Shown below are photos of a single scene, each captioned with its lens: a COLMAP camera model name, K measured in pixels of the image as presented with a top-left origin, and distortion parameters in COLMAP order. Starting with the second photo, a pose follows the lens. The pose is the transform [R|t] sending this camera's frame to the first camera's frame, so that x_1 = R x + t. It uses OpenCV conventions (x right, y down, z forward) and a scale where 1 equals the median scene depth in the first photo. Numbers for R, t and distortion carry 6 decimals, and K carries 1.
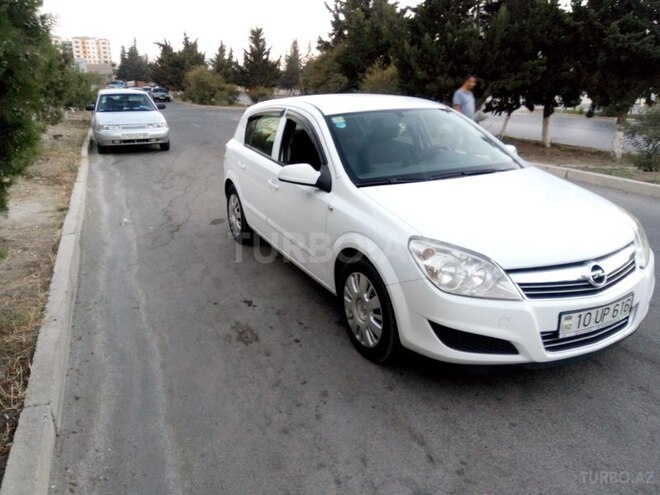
lens RADIAL K [[499.7, 0, 330.0], [0, 499.7, 247.5], [0, 0, 1]] dist [0.094170, -0.137314]
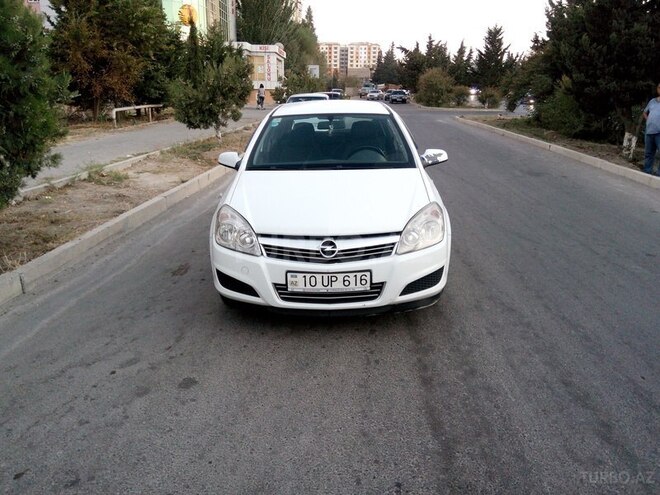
lens RADIAL K [[499.7, 0, 330.0], [0, 499.7, 247.5], [0, 0, 1]] dist [0.094170, -0.137314]
pose [[0.891988, 0.138007, -0.430479, 0.246054], [-0.138814, 0.989873, 0.029708, 0.003177], [0.430220, 0.033257, 0.902111, -0.028493]]
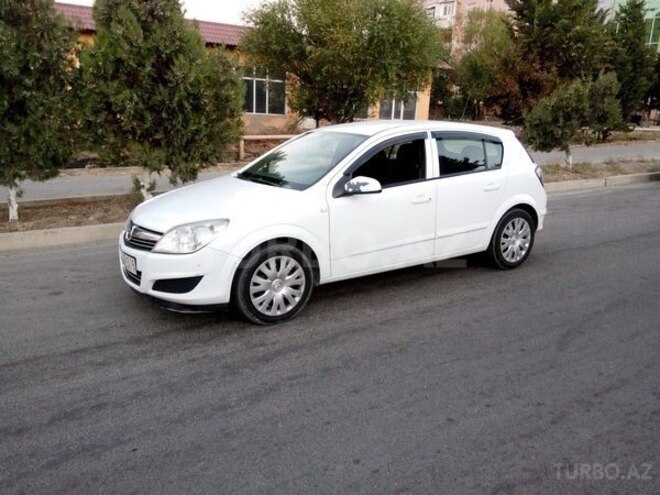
lens RADIAL K [[499.7, 0, 330.0], [0, 499.7, 247.5], [0, 0, 1]] dist [0.094170, -0.137314]
pose [[0.136170, 0.269483, -0.953329, 0.485486], [-0.310865, 0.925313, 0.217160, -0.100079], [0.940649, 0.266787, 0.209772, 0.294152]]
